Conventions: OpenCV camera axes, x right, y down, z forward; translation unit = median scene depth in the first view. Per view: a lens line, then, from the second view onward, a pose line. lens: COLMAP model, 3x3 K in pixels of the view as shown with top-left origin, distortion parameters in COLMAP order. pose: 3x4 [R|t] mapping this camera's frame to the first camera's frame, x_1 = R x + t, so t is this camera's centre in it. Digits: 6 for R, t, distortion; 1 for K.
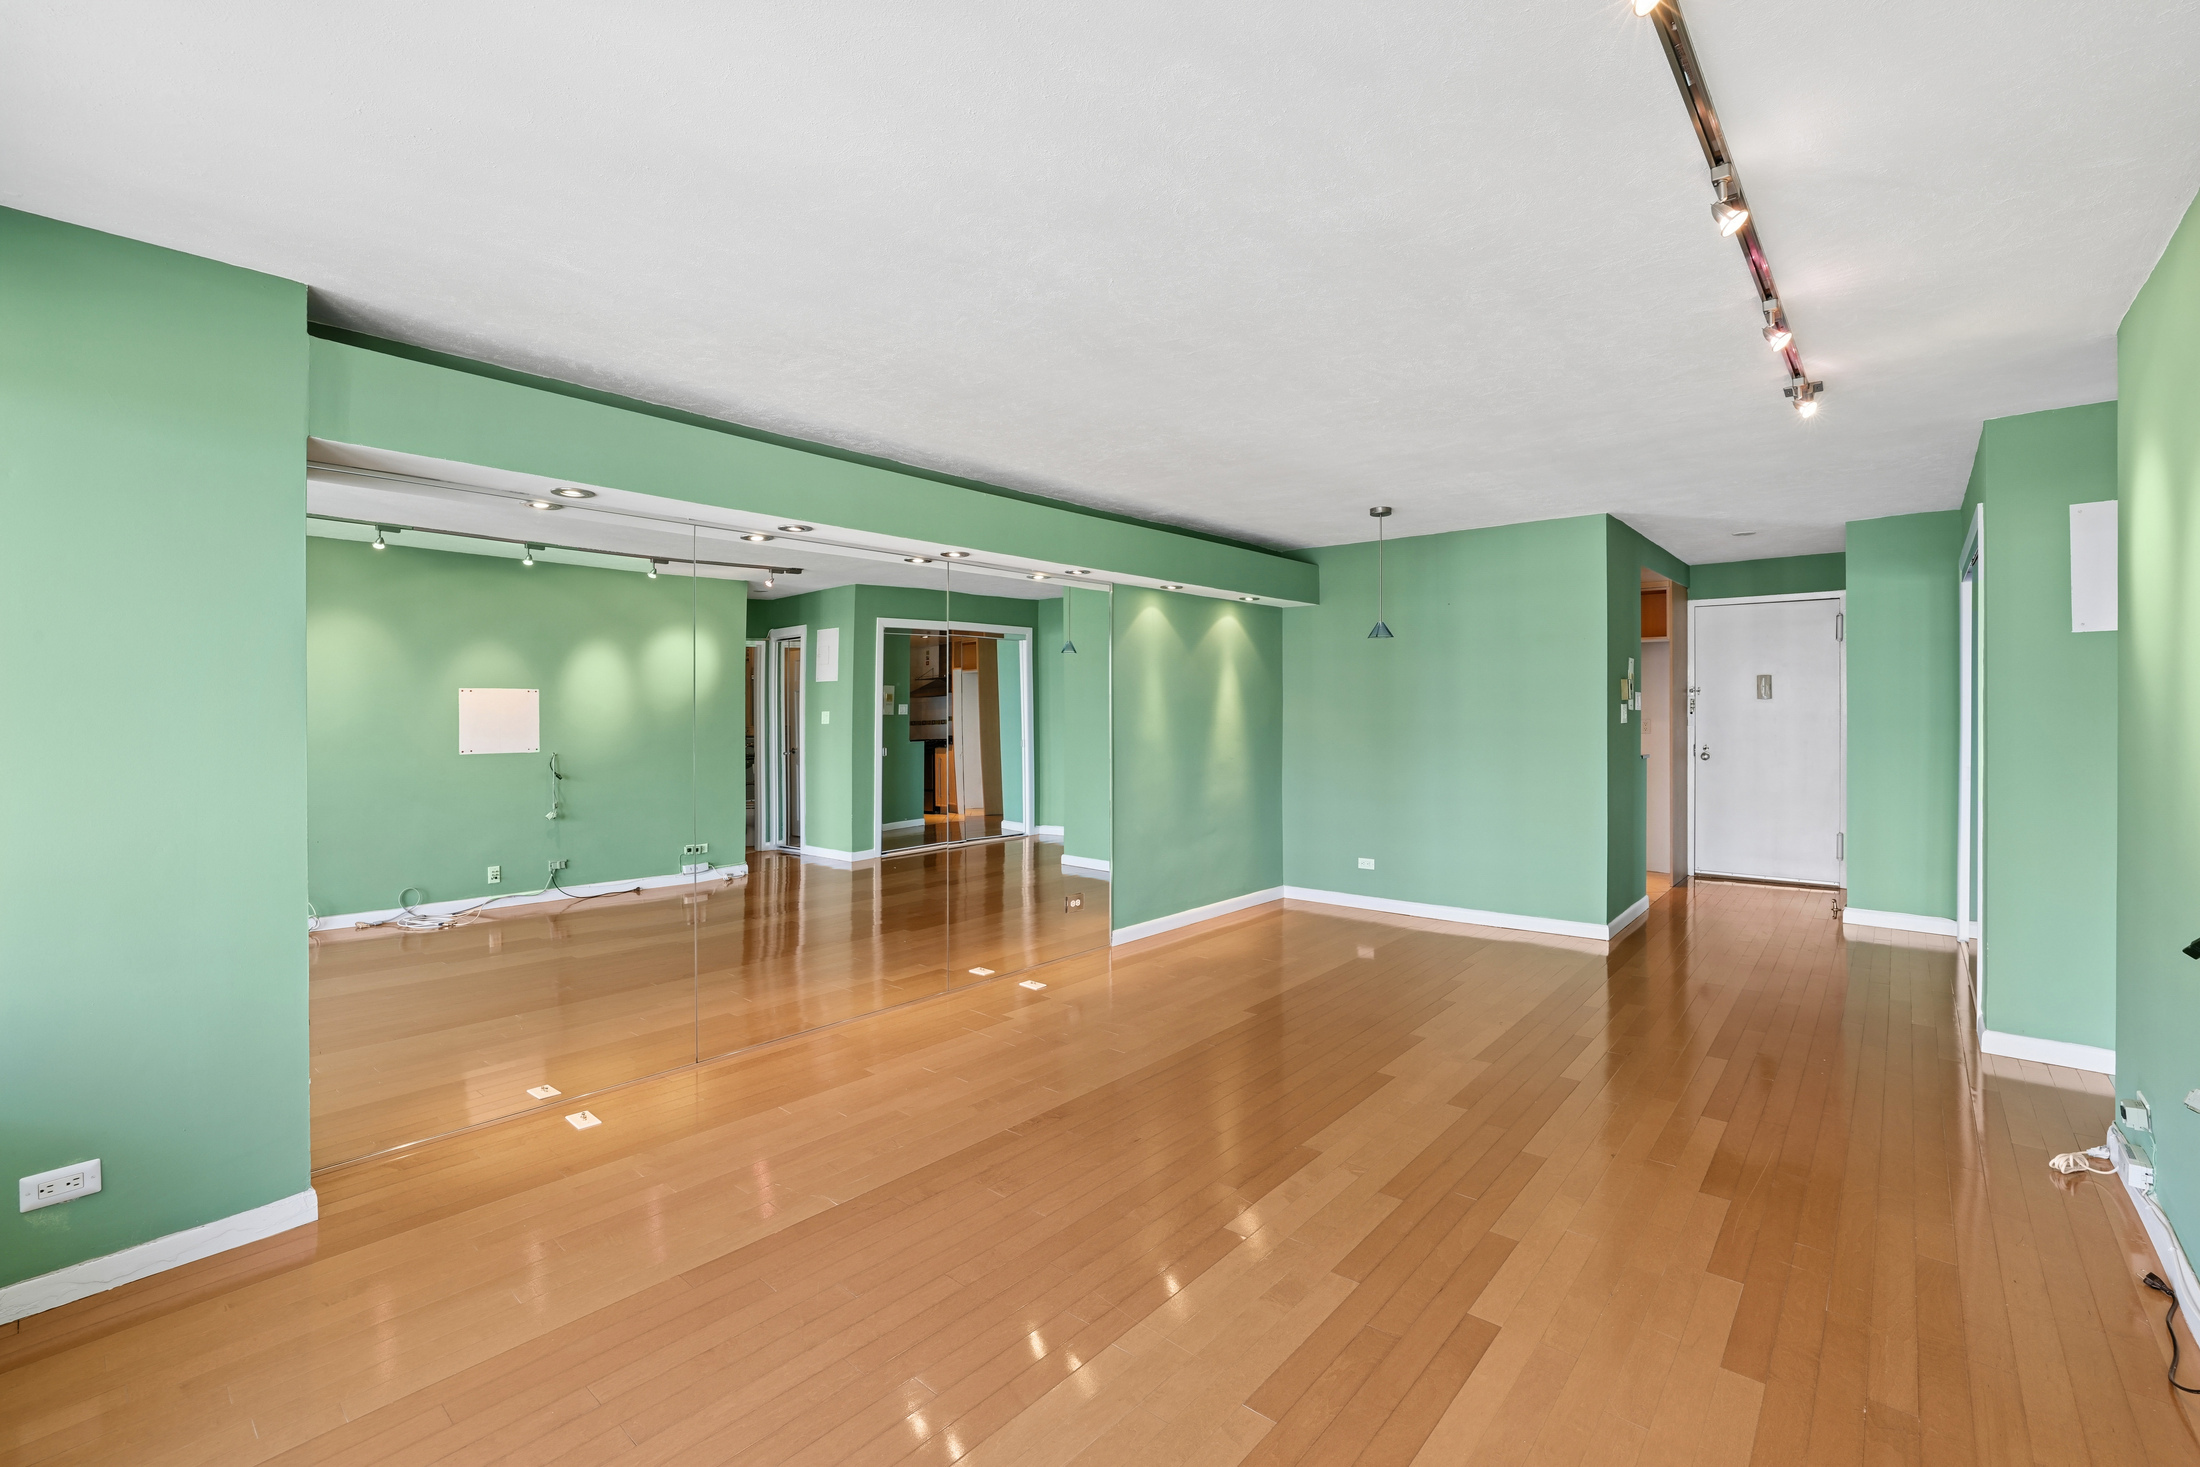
lens RADIAL K [[964.8, 0, 1088.0], [0, 964.8, 723.0], [0, 0, 1]] dist [-0.035764, 0.017783]
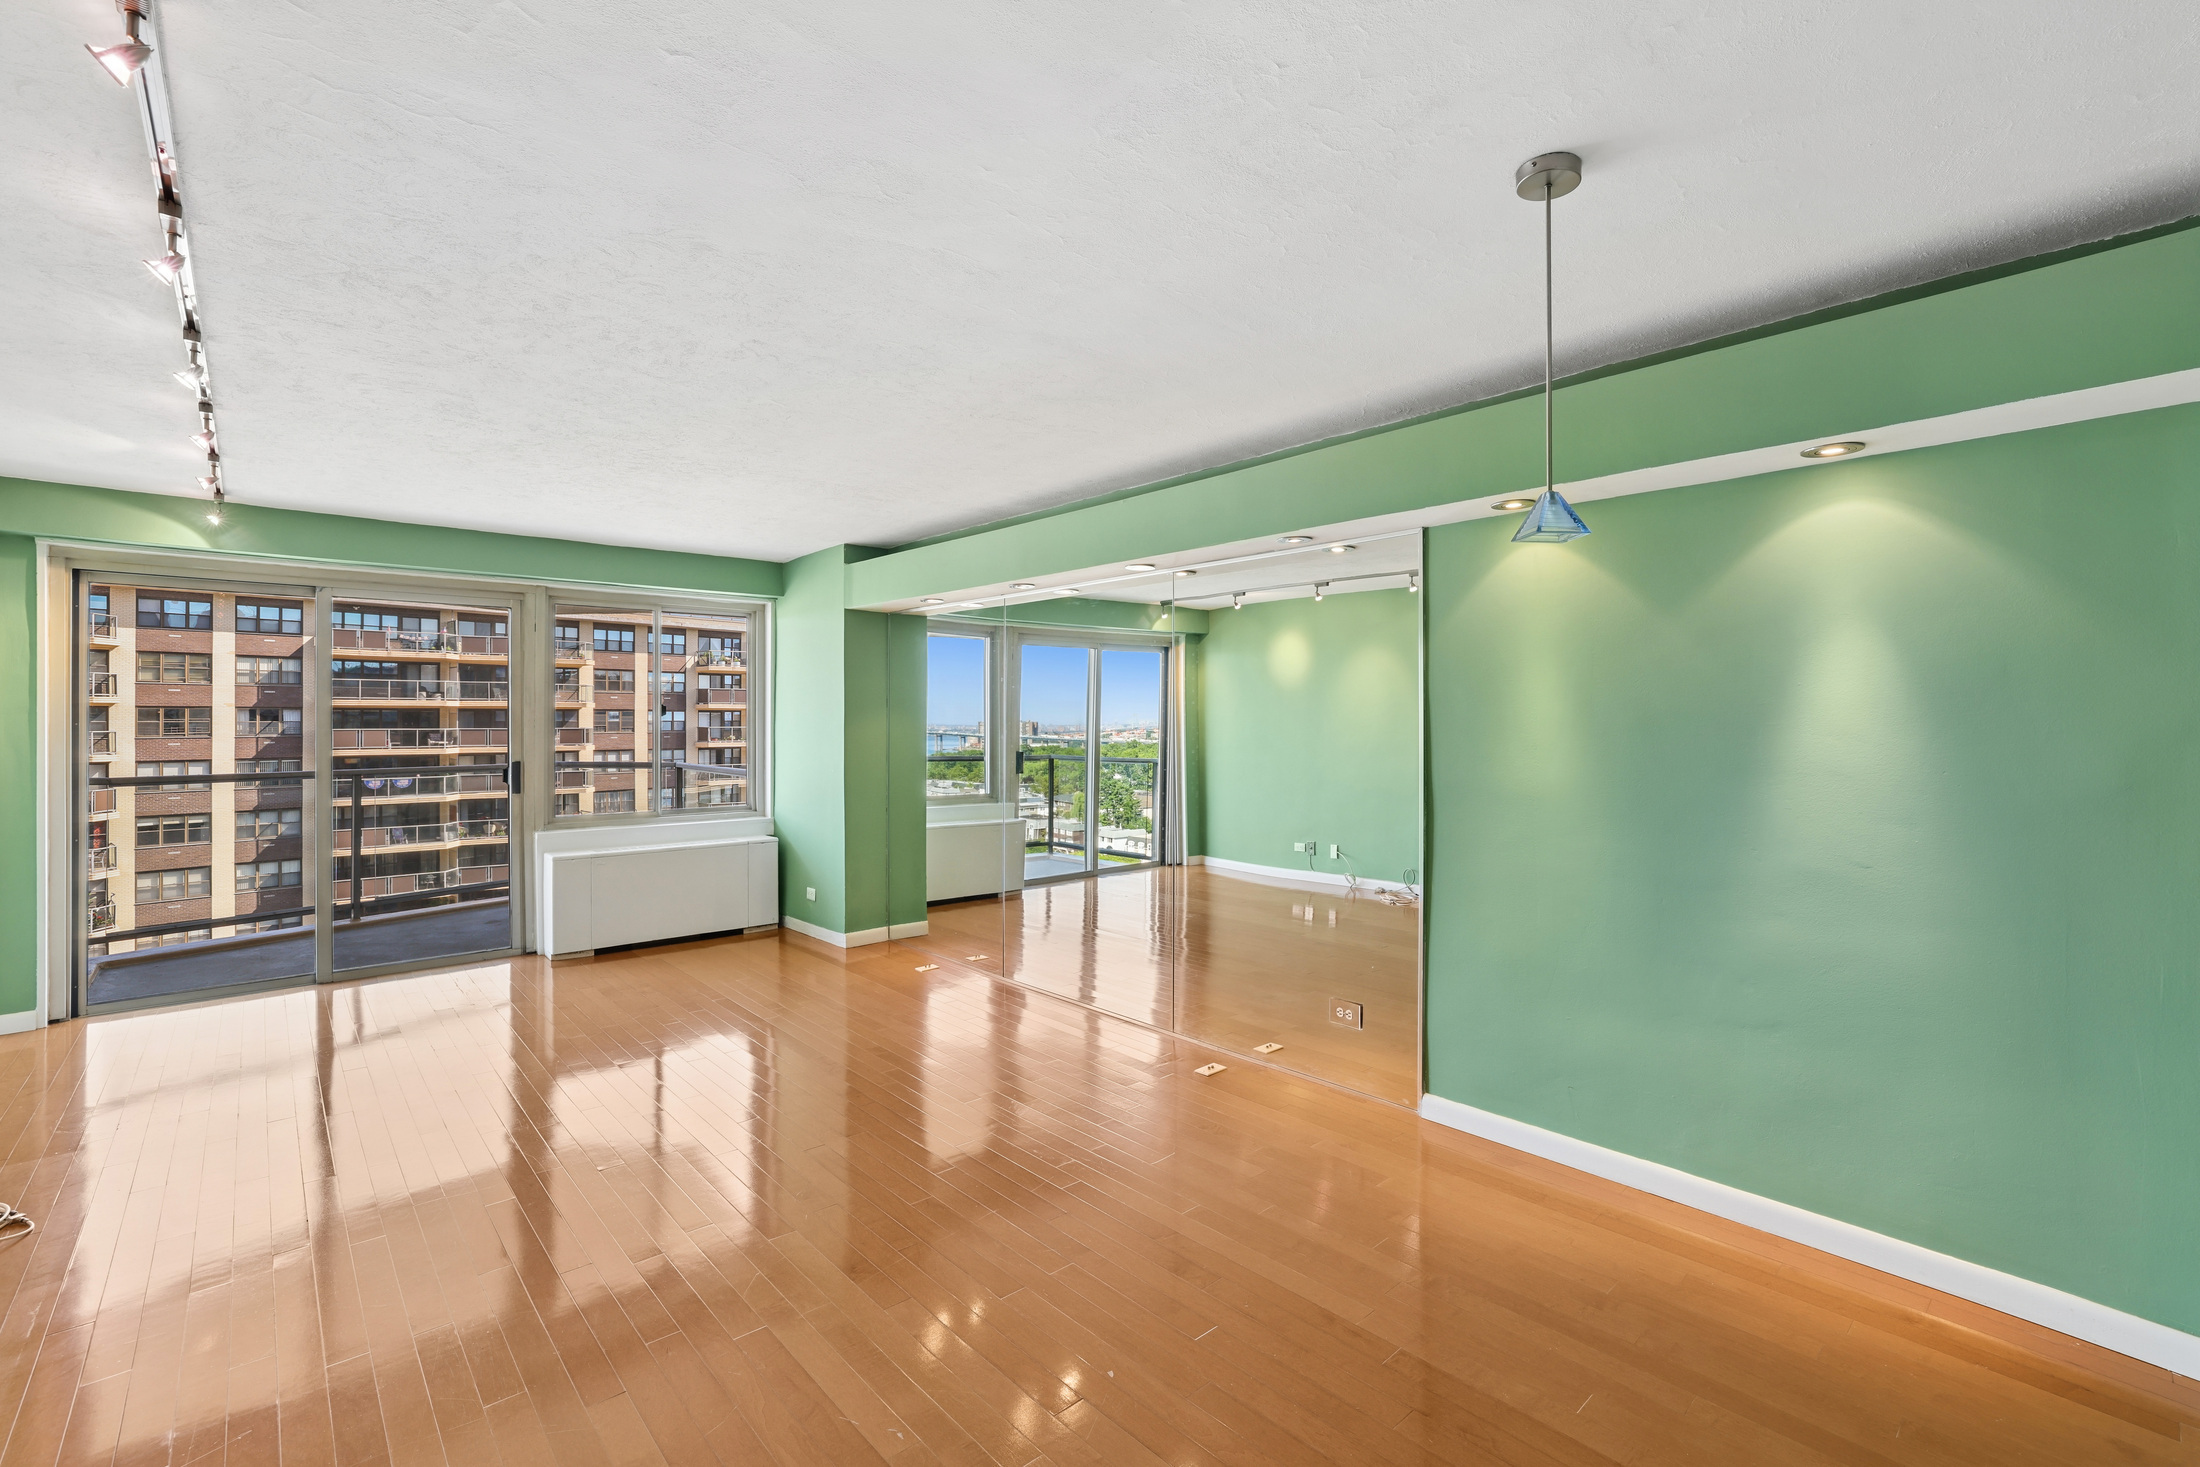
lens RADIAL K [[983.0, 0, 1095.3], [0, 983.0, 716.5], [0, 0, 1]] dist [-0.029763, 0.019035]
pose [[-0.123232, 0.005397, -0.992363, 0.653164], [-0.005220, 0.999968, 0.006086, -0.026705], [0.992364, 0.005930, -0.123200, 0.844310]]
